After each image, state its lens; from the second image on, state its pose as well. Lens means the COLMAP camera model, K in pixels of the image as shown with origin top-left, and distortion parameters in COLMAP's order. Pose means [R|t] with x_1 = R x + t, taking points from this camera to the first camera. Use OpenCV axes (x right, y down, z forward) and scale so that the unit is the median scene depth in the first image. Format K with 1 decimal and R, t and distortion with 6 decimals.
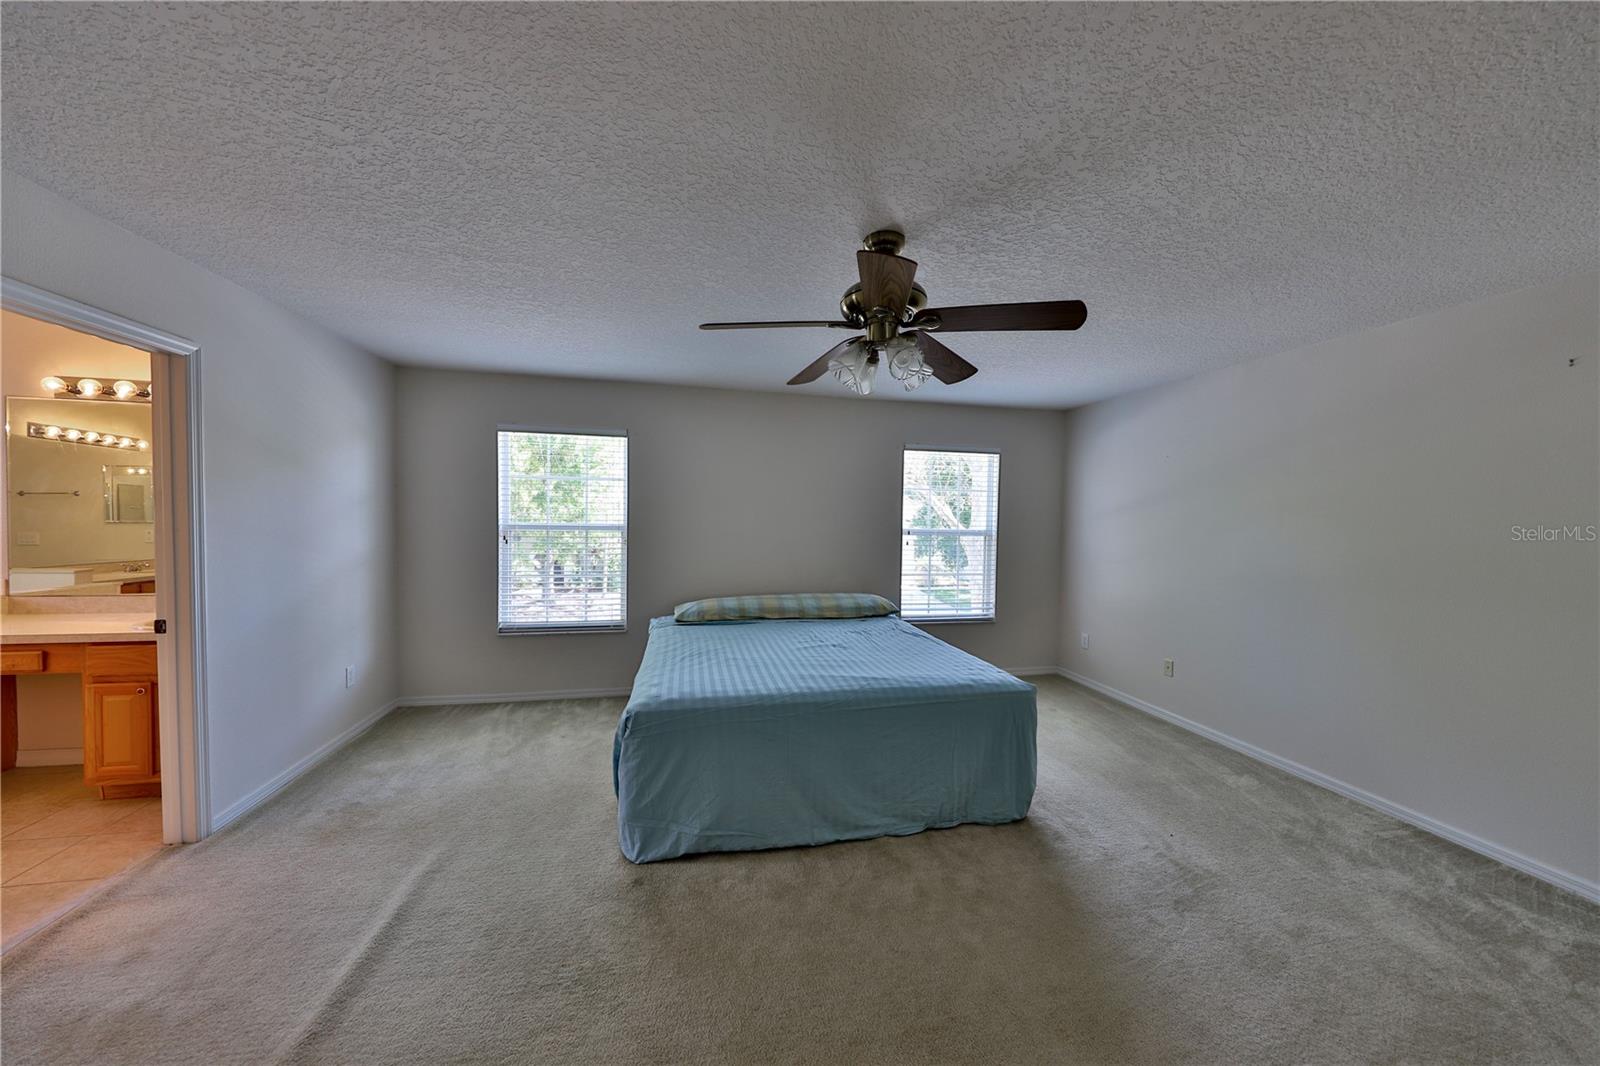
lens RADIAL K [[561.0, 0, 791.4], [0, 561.0, 528.5], [0, 0, 1]] dist [-0.001642, -0.000471]
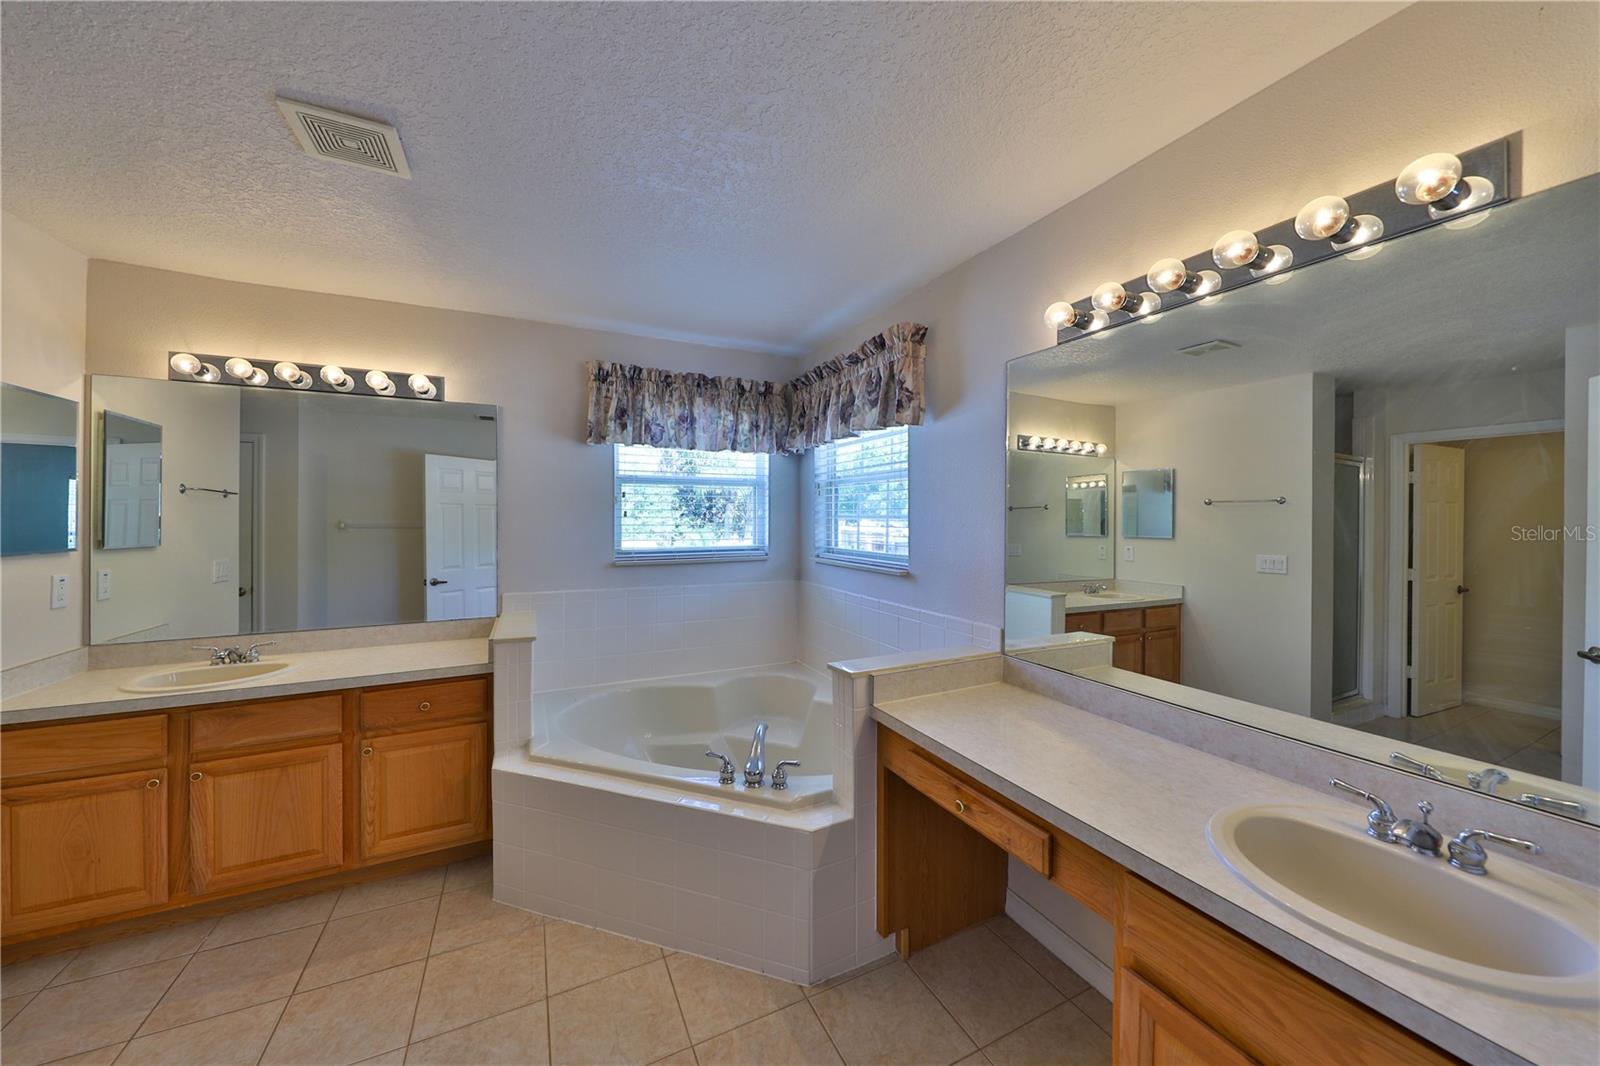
lens RADIAL K [[561.0, 0, 791.4], [0, 561.0, 528.5], [0, 0, 1]] dist [-0.001642, -0.000471]
pose [[0.256913, 0.003366, -0.966429, -0.511673], [-0.017276, 0.999850, -0.001110, -0.017748], [0.966280, 0.016981, 0.256933, 0.361152]]
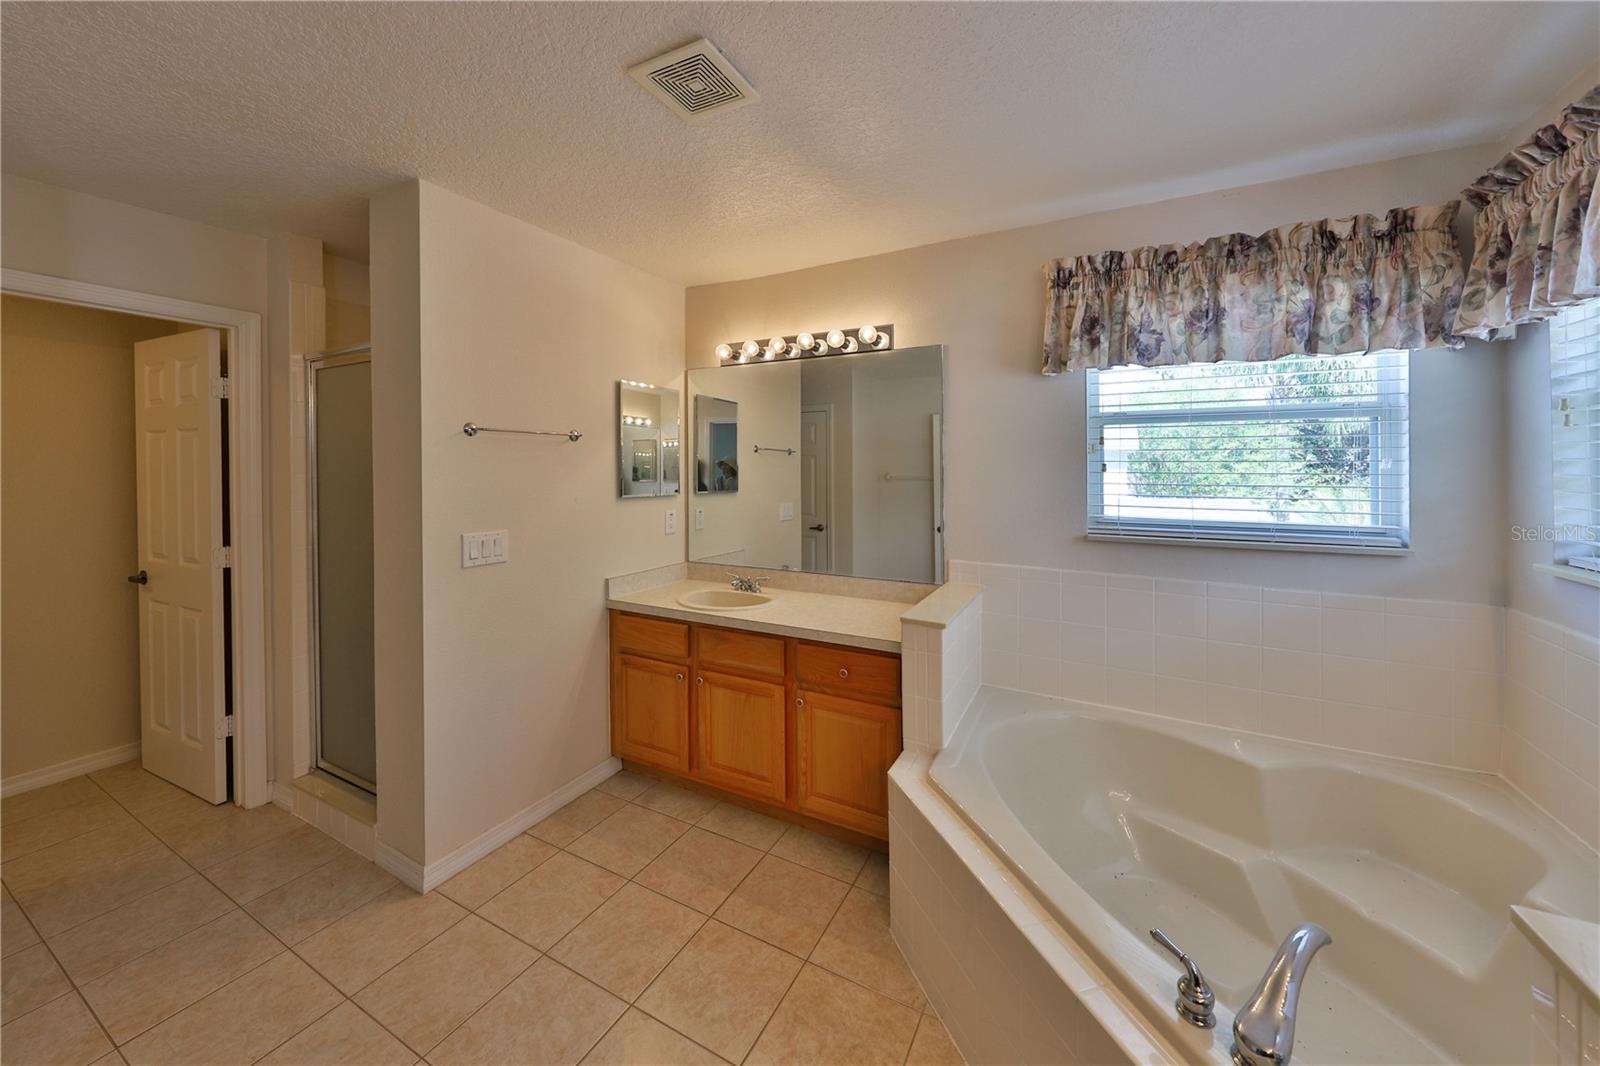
lens RADIAL K [[566.0, 0, 801.0], [0, 566.0, 469.2], [0, 0, 1]] dist [0.001890, -0.003957]
pose [[-0.623831, -0.015234, -0.781411, -0.689153], [-0.027936, 0.999606, 0.002815, -0.025731], [0.781060, 0.023586, -0.624011, 0.444029]]
